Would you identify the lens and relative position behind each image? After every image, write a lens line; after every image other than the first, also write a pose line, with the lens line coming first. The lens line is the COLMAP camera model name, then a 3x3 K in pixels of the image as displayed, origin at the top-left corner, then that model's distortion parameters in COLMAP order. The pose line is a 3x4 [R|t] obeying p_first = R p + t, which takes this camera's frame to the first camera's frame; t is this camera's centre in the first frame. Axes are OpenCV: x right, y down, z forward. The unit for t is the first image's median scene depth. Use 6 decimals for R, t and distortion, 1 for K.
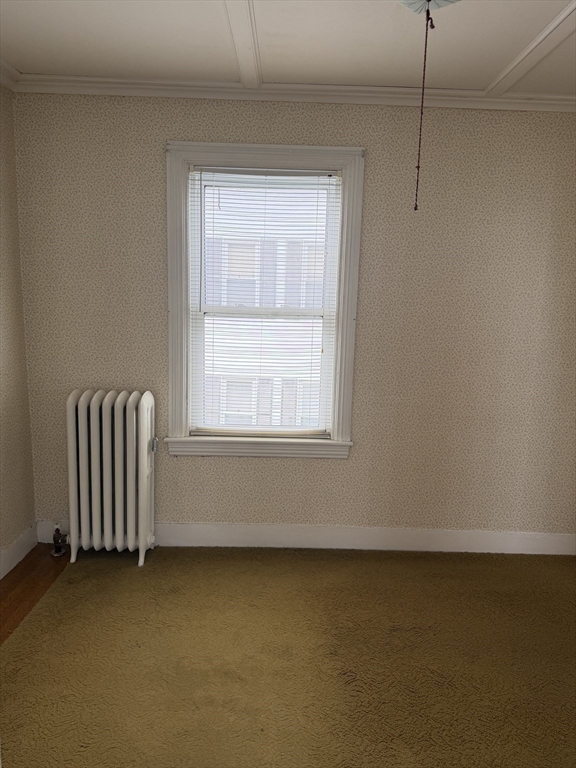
lens RADIAL K [[538.8, 0, 296.8], [0, 538.8, 371.5], [0, 0, 1]] dist [0.058885, -0.080007]
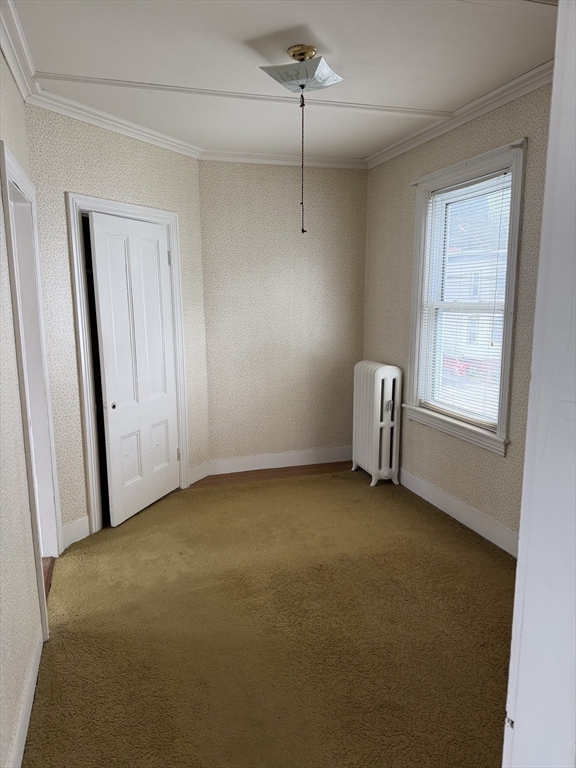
lens RADIAL K [[538.8, 0, 283.7], [0, 538.8, 380.7], [0, 0, 1]] dist [0.058885, -0.080007]
pose [[0.295499, 0.124434, -0.947205, 0.936438], [-0.119952, 0.988467, 0.092434, -0.020174], [0.947783, 0.086305, 0.307017, 0.315821]]
